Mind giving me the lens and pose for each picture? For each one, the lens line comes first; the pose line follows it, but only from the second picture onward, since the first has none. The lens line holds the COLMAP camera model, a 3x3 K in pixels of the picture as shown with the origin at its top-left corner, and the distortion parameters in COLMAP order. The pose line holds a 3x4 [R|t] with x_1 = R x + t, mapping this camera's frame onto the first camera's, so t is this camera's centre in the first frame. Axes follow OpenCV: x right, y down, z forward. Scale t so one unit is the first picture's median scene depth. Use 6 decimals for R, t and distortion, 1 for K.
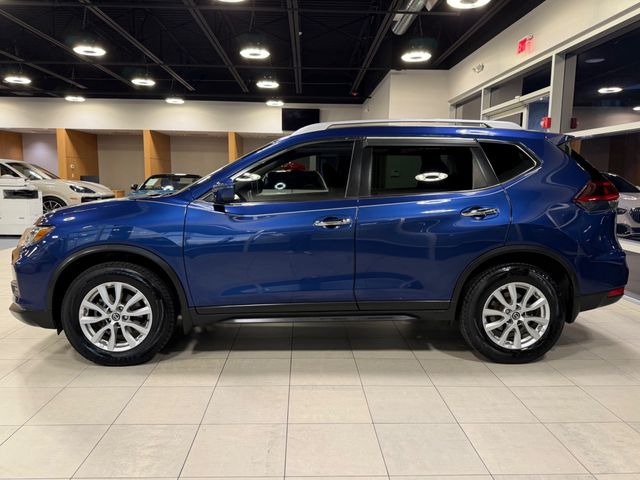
lens RADIAL K [[484.2, 0, 320.0], [0, 484.2, 240.0], [0, 0, 1]] dist [0.086870, -0.172668]
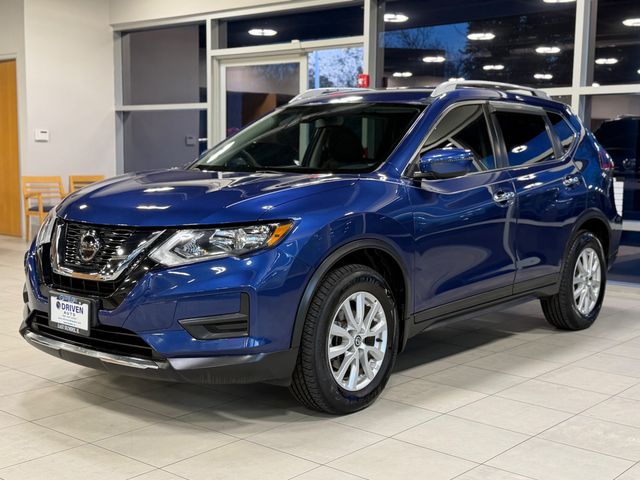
lens RADIAL K [[859.0, 0, 320.0], [0, 859.0, 240.0], [0, 0, 1]] dist [0.132314, -0.047138]
pose [[0.681131, -0.079163, 0.727869, -1.351586], [0.093610, 0.995395, 0.020660, -0.021185], [-0.726153, 0.054064, 0.685405, 0.164333]]
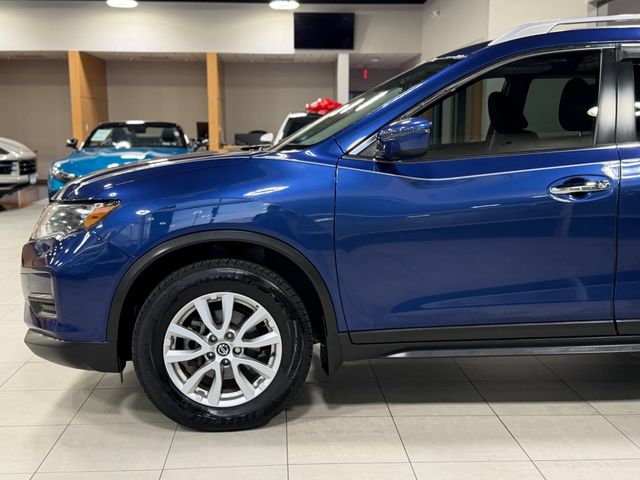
lens RADIAL K [[780.4, 0, 320.0], [0, 780.4, 240.0], [0, 0, 1]] dist [0.087641, -0.047603]
pose [[0.999854, -0.015957, 0.006156, -0.297961], [0.015863, 0.999761, 0.015016, 0.008048], [-0.006394, -0.014917, 0.999868, 0.029513]]
